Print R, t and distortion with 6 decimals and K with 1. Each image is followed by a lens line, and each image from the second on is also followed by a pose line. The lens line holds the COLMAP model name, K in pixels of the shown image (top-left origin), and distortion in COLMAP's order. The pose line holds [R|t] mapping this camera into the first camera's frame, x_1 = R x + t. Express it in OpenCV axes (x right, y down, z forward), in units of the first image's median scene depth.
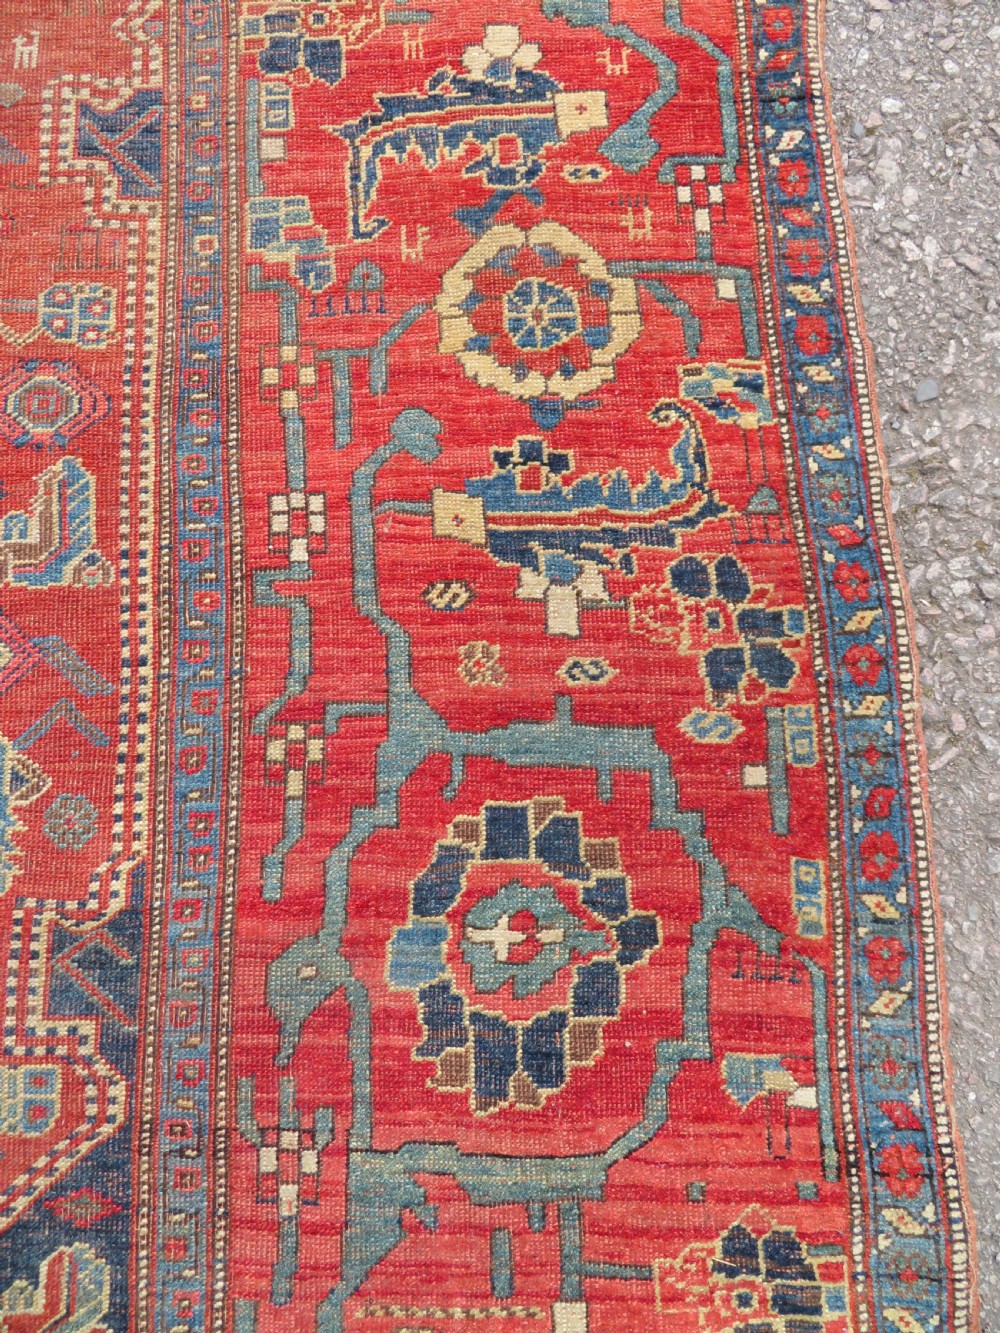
lens RADIAL K [[944.4, 0, 501.9], [0, 944.4, 657.2], [0, 0, 1]] dist [-0.004466, -0.005320]
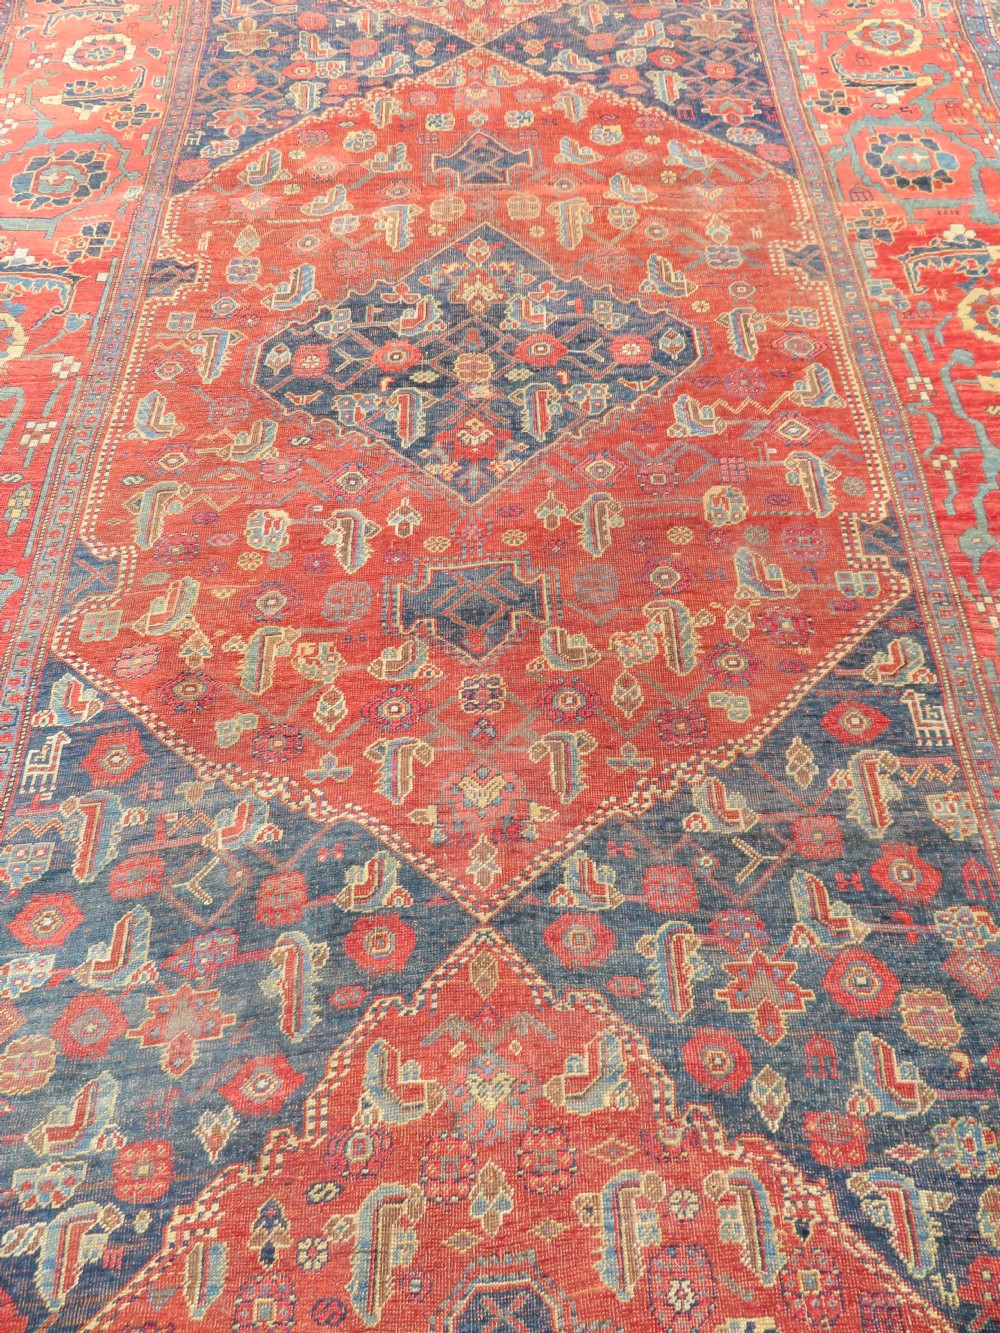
lens RADIAL K [[944.4, 0, 501.9], [0, 944.4, 657.2], [0, 0, 1]] dist [-0.004466, -0.005320]
pose [[0.999738, -0.000524, -0.022888, -1.122181], [-0.007421, 0.938344, -0.345623, 1.206437], [0.021658, 0.345702, 0.938094, -0.885294]]
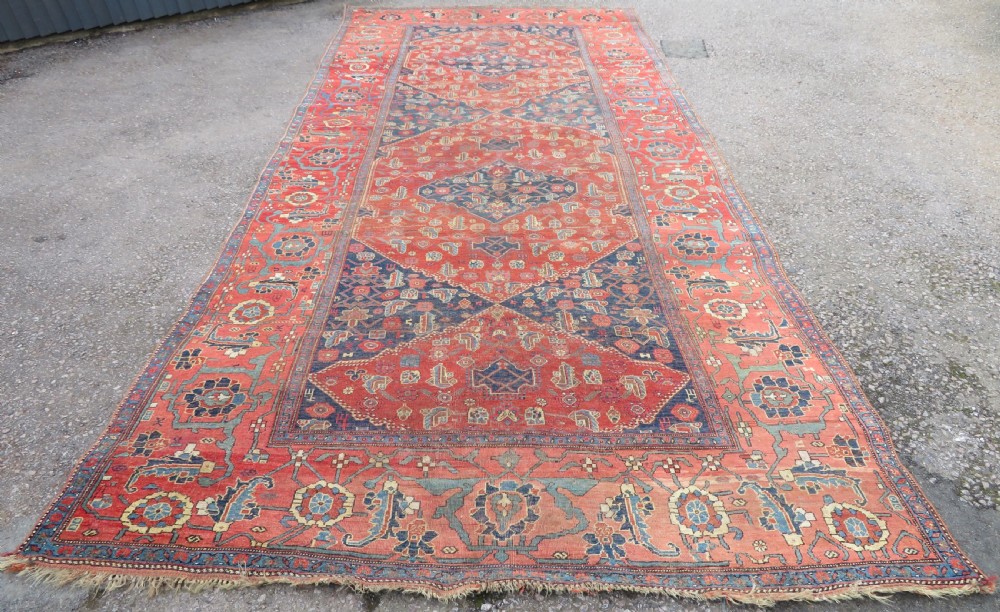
lens RADIAL K [[730.6, 0, 500.0], [0, 730.6, 306.0], [0, 0, 1]] dist [-0.014844, 0.009857]
pose [[-0.999761, -0.015802, 0.015075, -1.329116], [0.020591, -0.451965, 0.891798, -4.869720], [-0.007279, 0.891896, 0.452183, -0.529226]]
